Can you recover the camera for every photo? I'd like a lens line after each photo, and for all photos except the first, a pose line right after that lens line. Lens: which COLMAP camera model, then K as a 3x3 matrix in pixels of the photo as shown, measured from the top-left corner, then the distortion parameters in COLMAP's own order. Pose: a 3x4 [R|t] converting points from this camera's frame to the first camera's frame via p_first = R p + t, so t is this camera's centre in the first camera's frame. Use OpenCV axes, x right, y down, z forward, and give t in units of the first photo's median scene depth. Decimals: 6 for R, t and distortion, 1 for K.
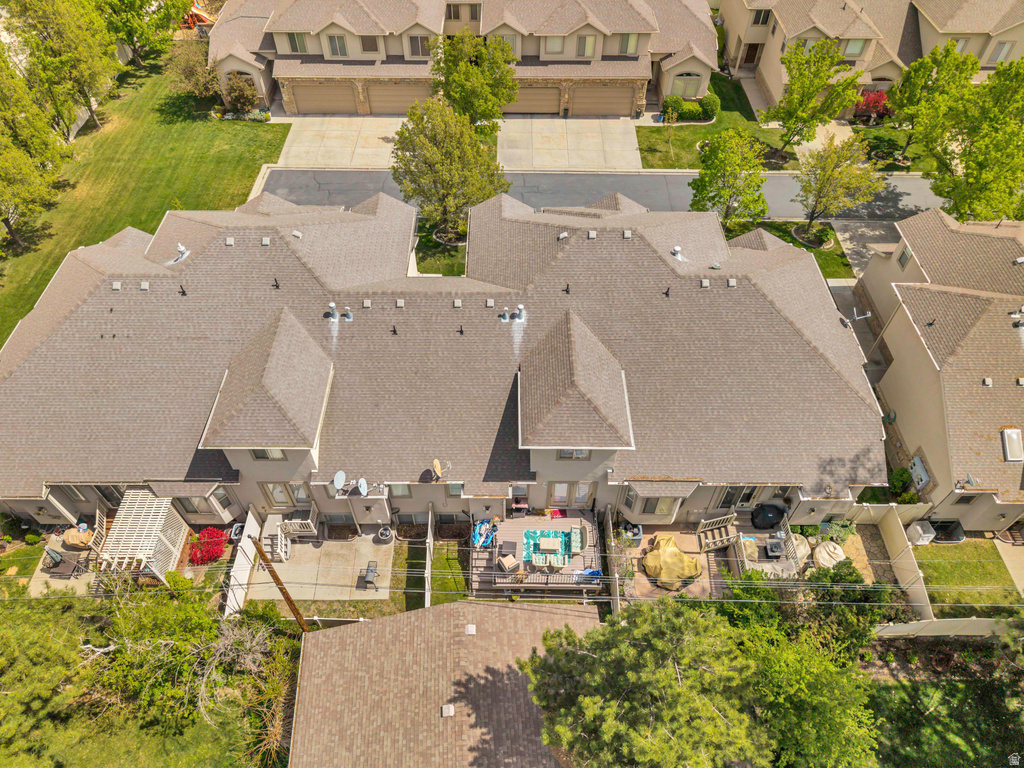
lens RADIAL K [[689.3, 0, 510.7], [0, 689.3, 385.6], [0, 0, 1]] dist [0.011827, -0.006716]
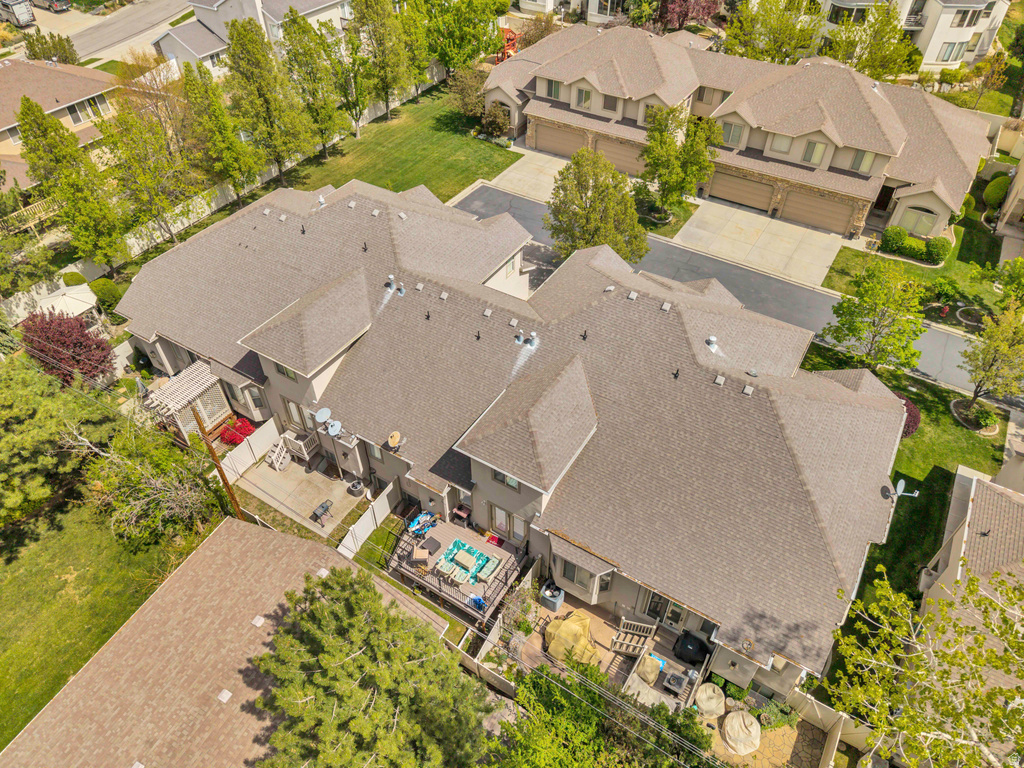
lens RADIAL K [[689.3, 0, 510.7], [0, 689.3, 385.6], [0, 0, 1]] dist [0.011827, -0.006716]
pose [[0.849510, 0.365965, -0.380004, 0.381799], [-0.404049, 0.914458, -0.022589, -0.006129], [0.339231, 0.172730, 0.924709, 0.042136]]
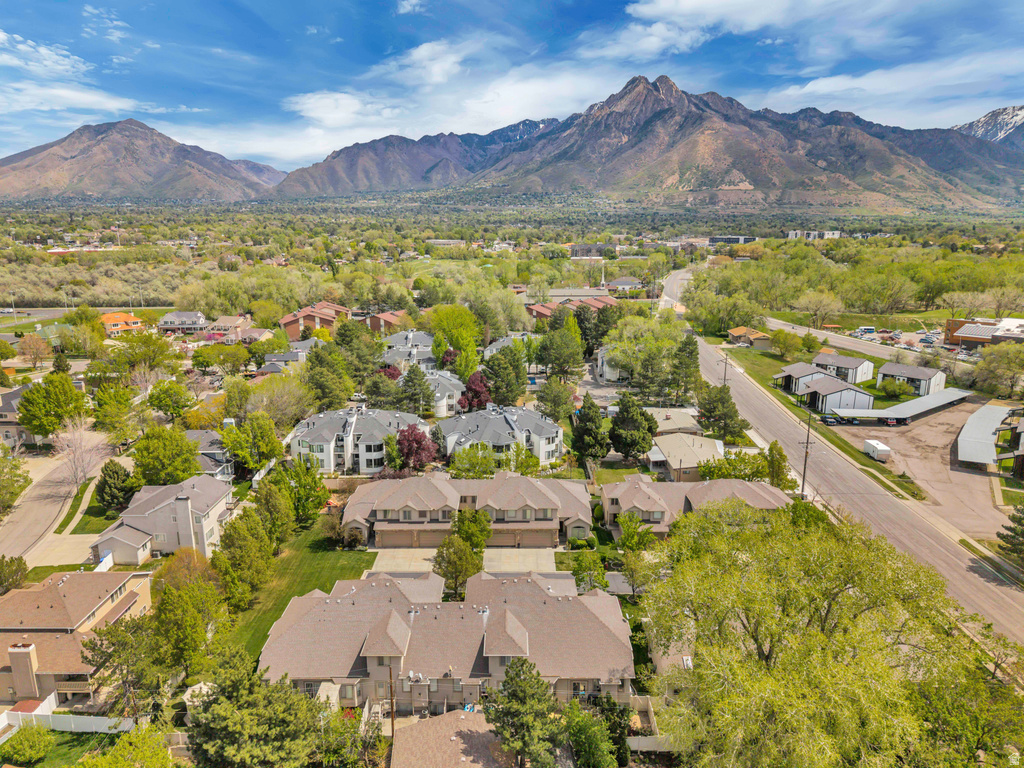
lens RADIAL K [[686.6, 0, 511.8], [0, 686.6, 371.3], [0, 0, 1]] dist [0.033559, -0.036653]
pose [[0.999989, -0.004226, 0.001884, 0.100818], [0.004486, 0.785483, -0.618866, 0.731184], [0.001136, 0.618868, 0.785494, -1.447260]]
